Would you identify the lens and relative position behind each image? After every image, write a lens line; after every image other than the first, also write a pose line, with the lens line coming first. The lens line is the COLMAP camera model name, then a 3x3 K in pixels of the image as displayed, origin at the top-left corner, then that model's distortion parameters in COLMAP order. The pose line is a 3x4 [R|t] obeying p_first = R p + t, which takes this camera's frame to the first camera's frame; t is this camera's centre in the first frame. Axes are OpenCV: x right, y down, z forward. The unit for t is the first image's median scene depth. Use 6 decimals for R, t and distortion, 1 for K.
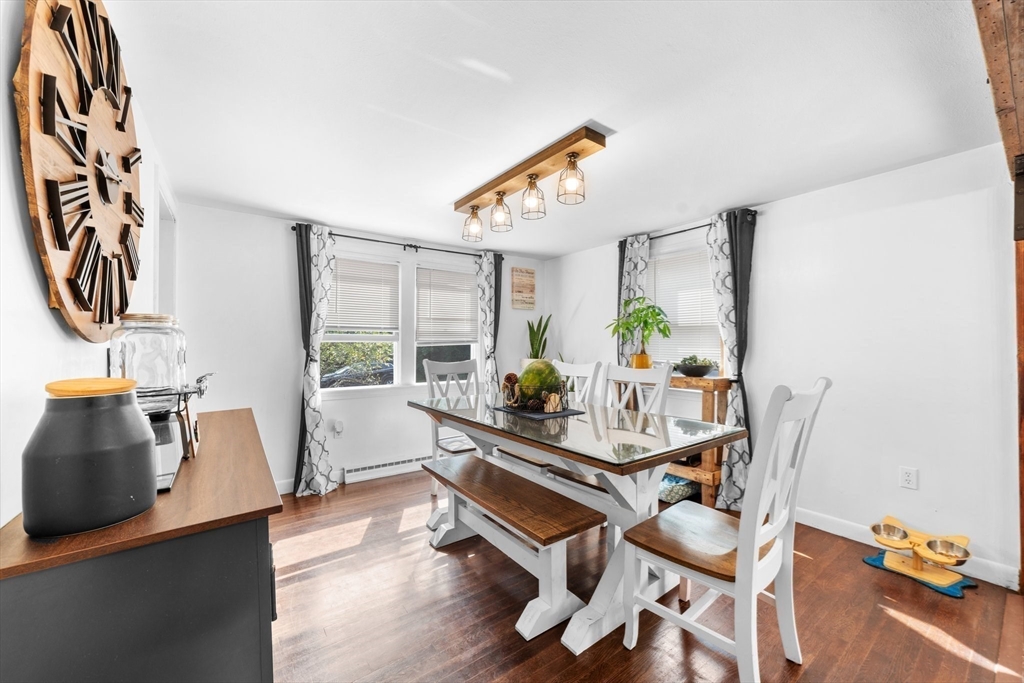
lens RADIAL K [[398.5, 0, 510.0], [0, 398.5, 338.6], [0, 0, 1]] dist [-0.031753, 0.000027]
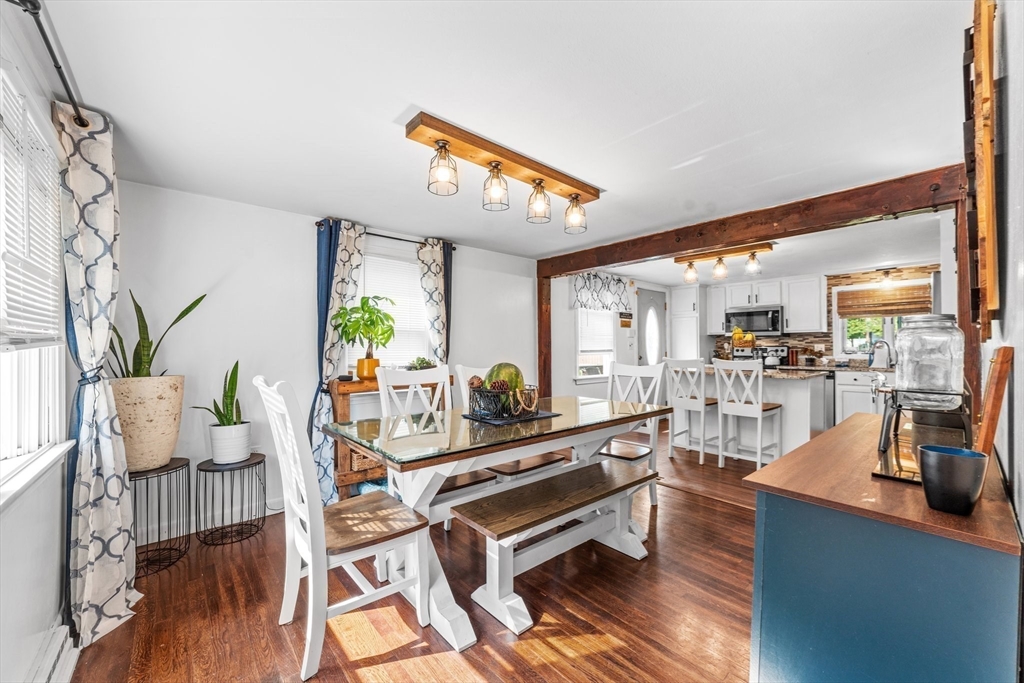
lens RADIAL K [[396.9, 0, 517.1], [0, 396.9, 345.5], [0, 0, 1]] dist [-0.010905, 0.000055]
pose [[-0.092419, 0.005717, 0.995704, -0.657784], [-0.013561, 0.999884, -0.007000, 0.013707], [-0.995628, -0.014150, -0.092330, 0.801629]]
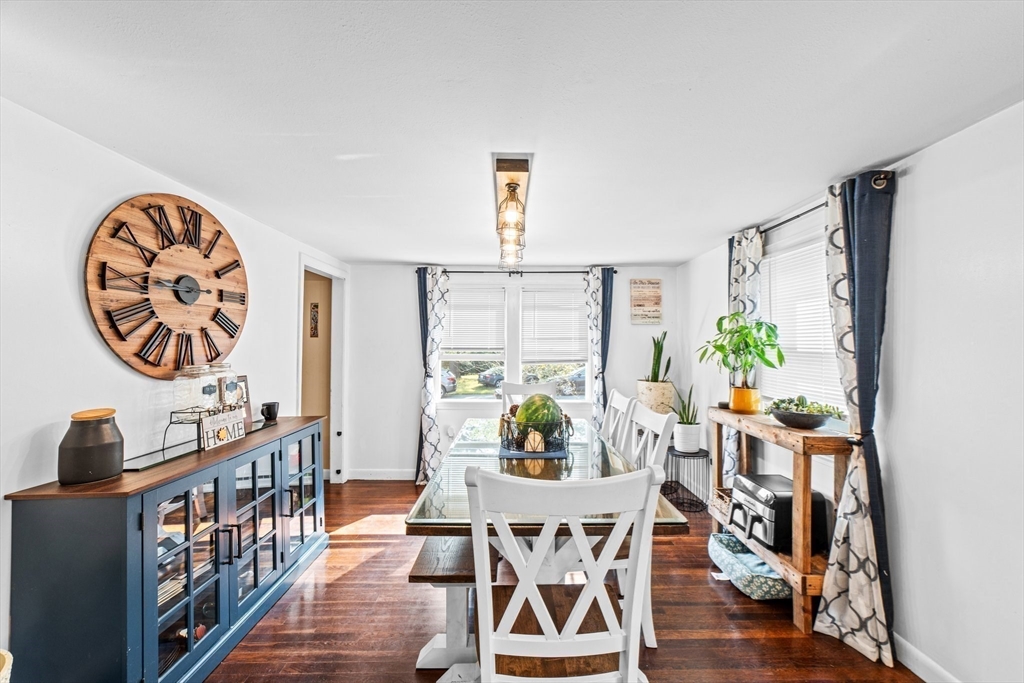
lens RADIAL K [[396.0, 0, 513.0], [0, 396.0, 333.5], [0, 0, 1]] dist [-0.015286, 0.000056]
pose [[0.814872, -0.014614, -0.579457, 0.440267], [0.005905, 0.999840, -0.016912, -0.056959], [0.579611, 0.010360, 0.814827, 0.141675]]
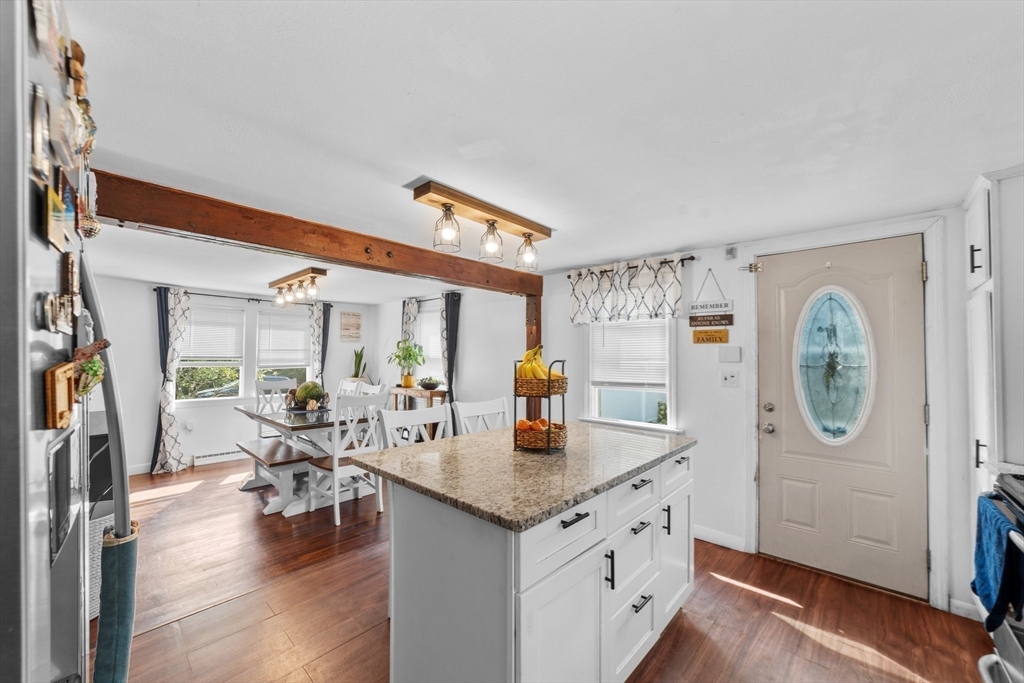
lens RADIAL K [[396.9, 0, 517.1], [0, 396.9, 345.5], [0, 0, 1]] dist [-0.010905, 0.000055]
pose [[0.979627, 0.011563, 0.200495, 0.471452], [-0.009006, 0.999866, -0.013657, -0.066783], [-0.200626, 0.011573, 0.979600, -0.687983]]
